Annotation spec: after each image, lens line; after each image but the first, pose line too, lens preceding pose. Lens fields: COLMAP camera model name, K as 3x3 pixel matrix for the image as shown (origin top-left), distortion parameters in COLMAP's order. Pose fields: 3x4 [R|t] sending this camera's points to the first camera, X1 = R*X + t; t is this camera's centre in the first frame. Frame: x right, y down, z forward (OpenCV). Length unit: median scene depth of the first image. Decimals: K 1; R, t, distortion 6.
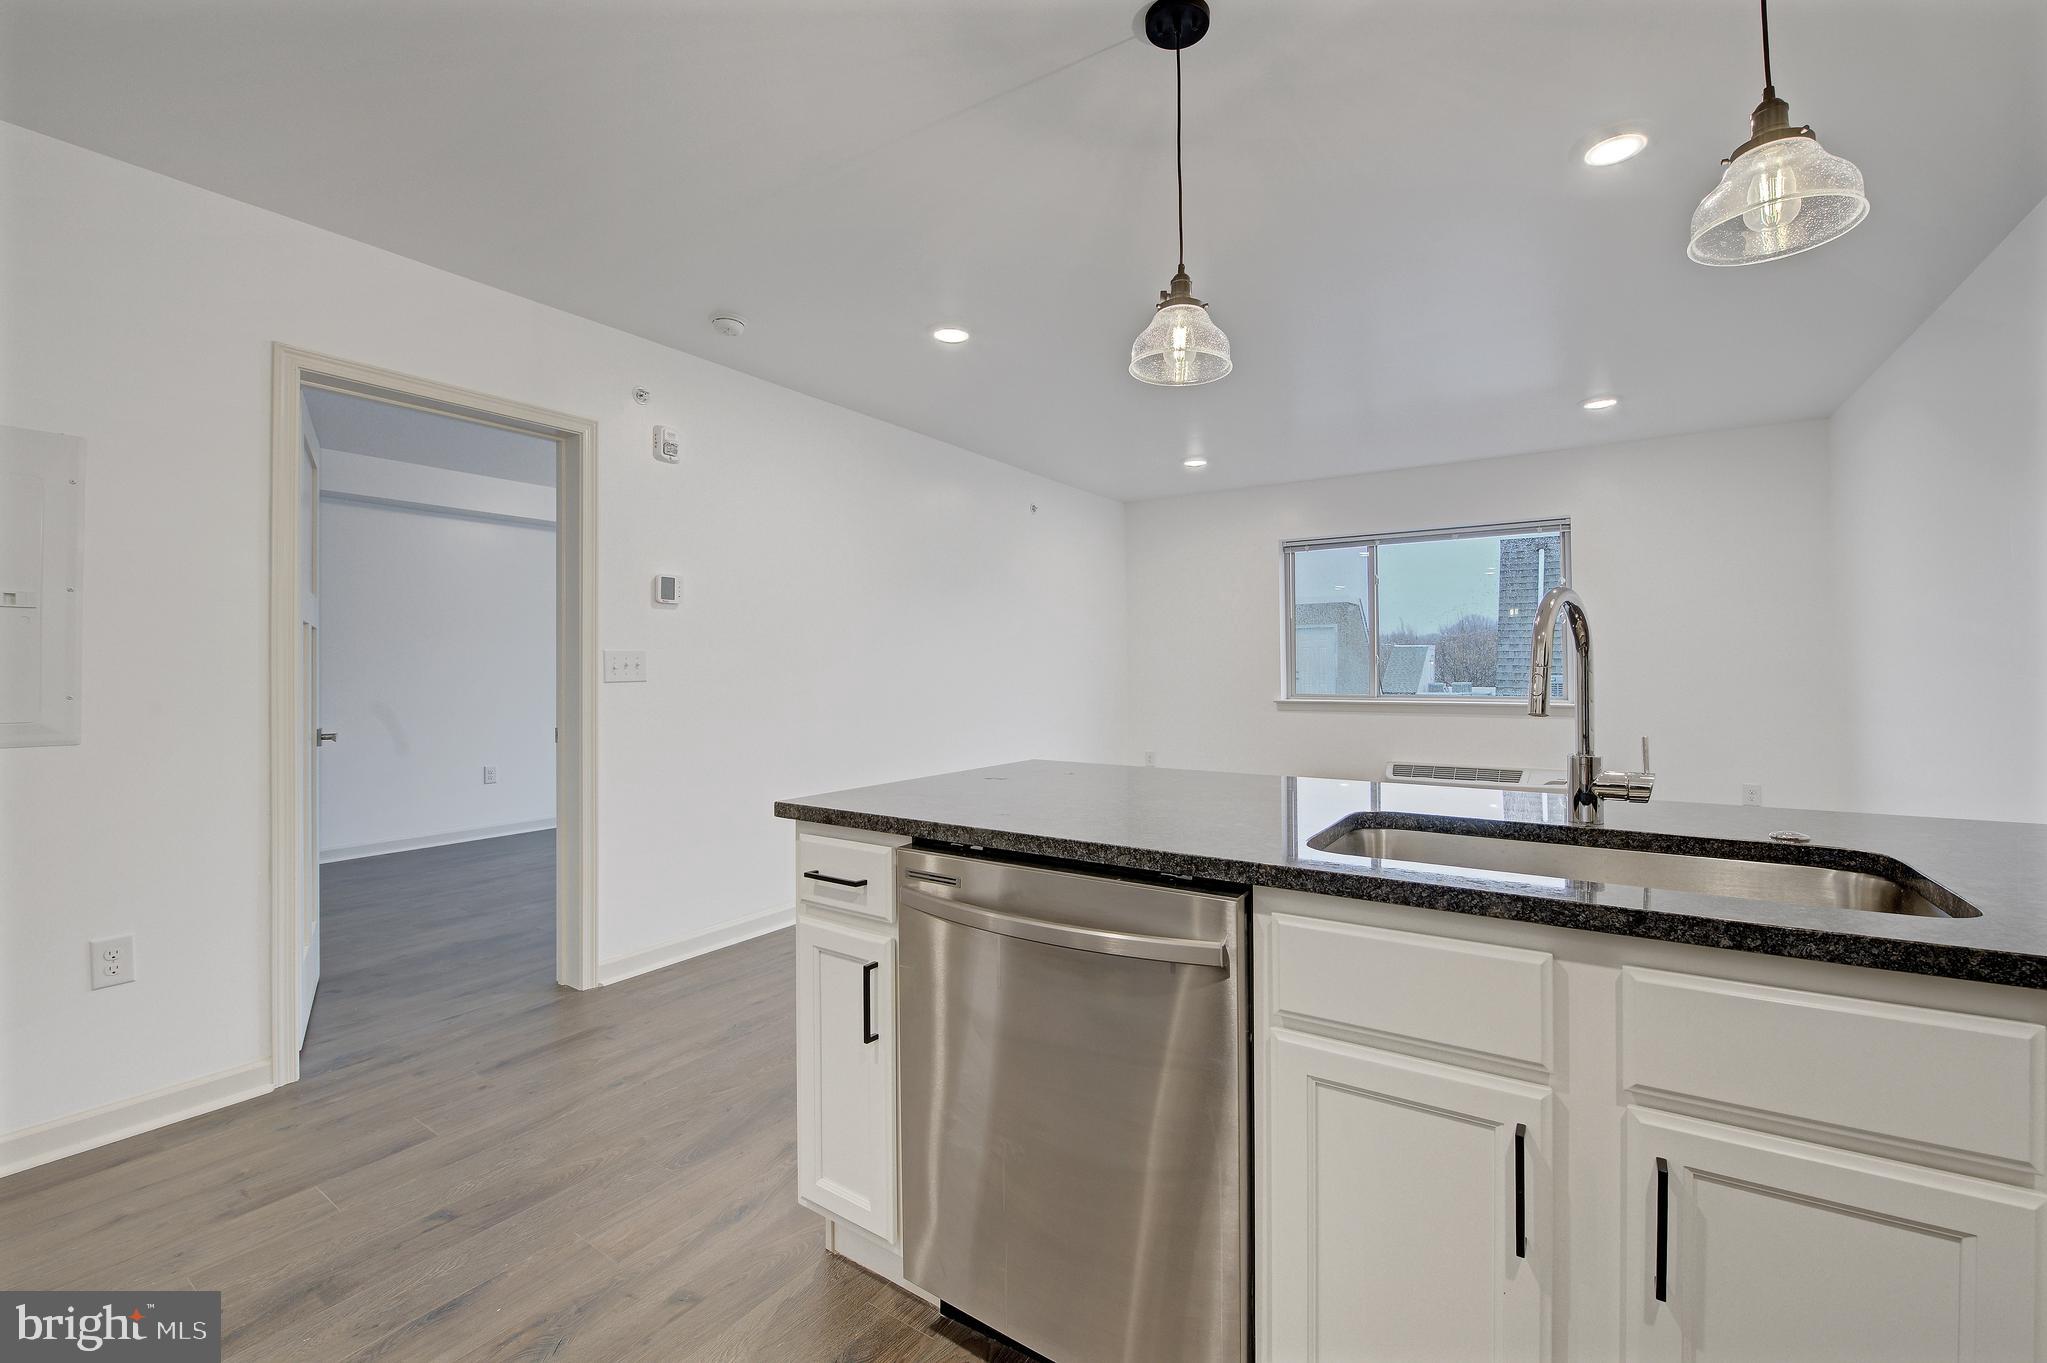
lens RADIAL K [[829.3, 0, 1045.9], [0, 829.3, 671.2], [0, 0, 1]] dist [-0.021368, -0.000278]
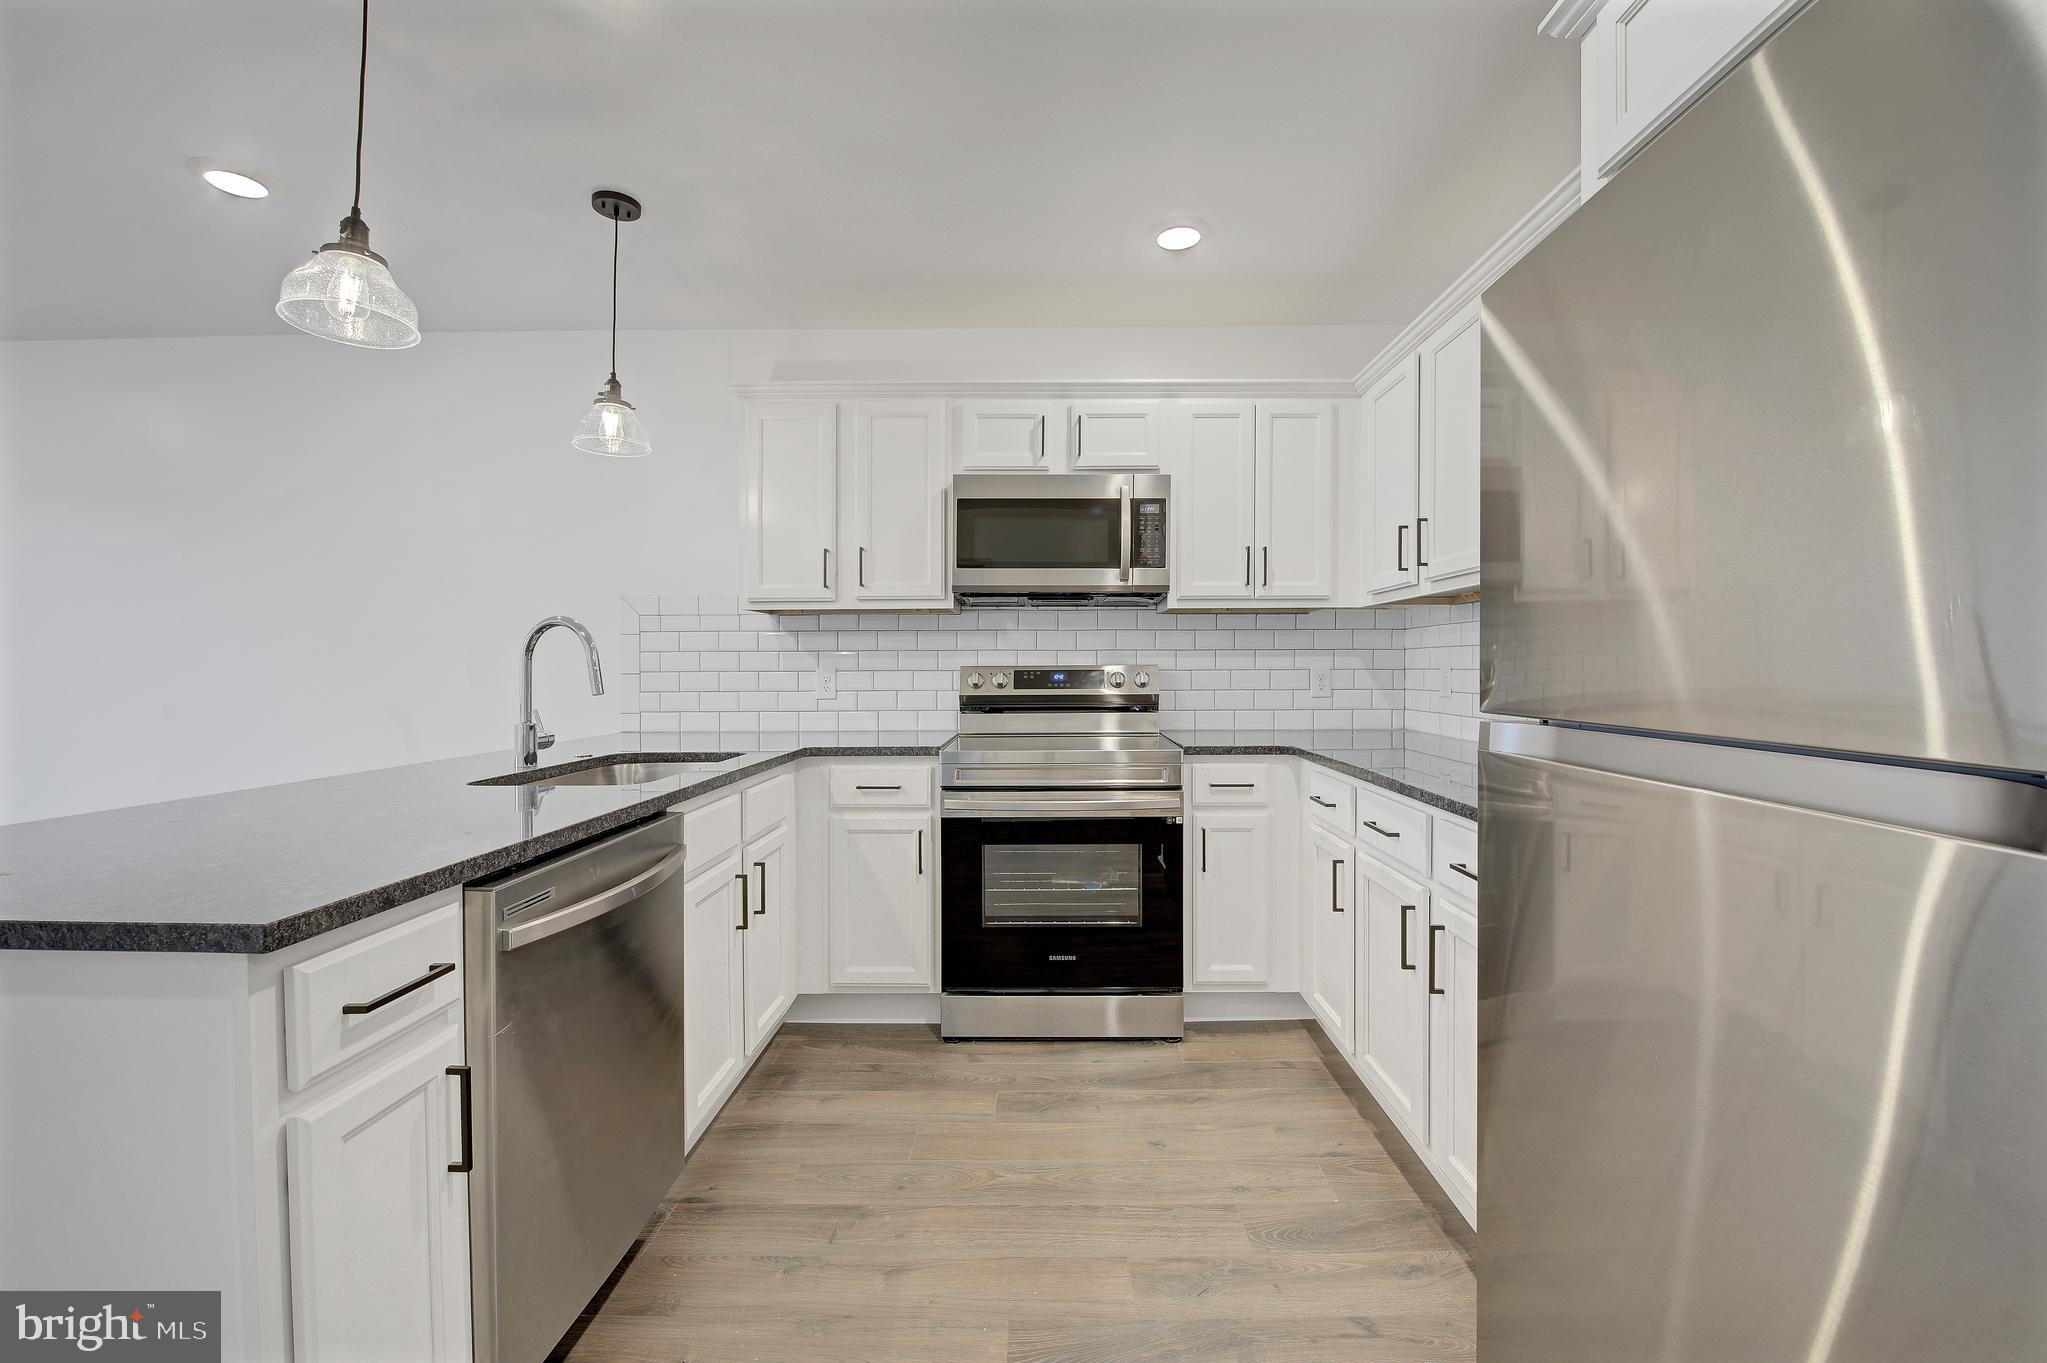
lens RADIAL K [[829.3, 0, 1045.9], [0, 829.3, 671.2], [0, 0, 1]] dist [-0.021368, -0.000278]
pose [[-0.545565, 0.002059, 0.838066, -0.908073], [0.007570, 0.999968, 0.002471, 0.006292], [-0.838034, 0.007692, -0.545563, 0.800985]]
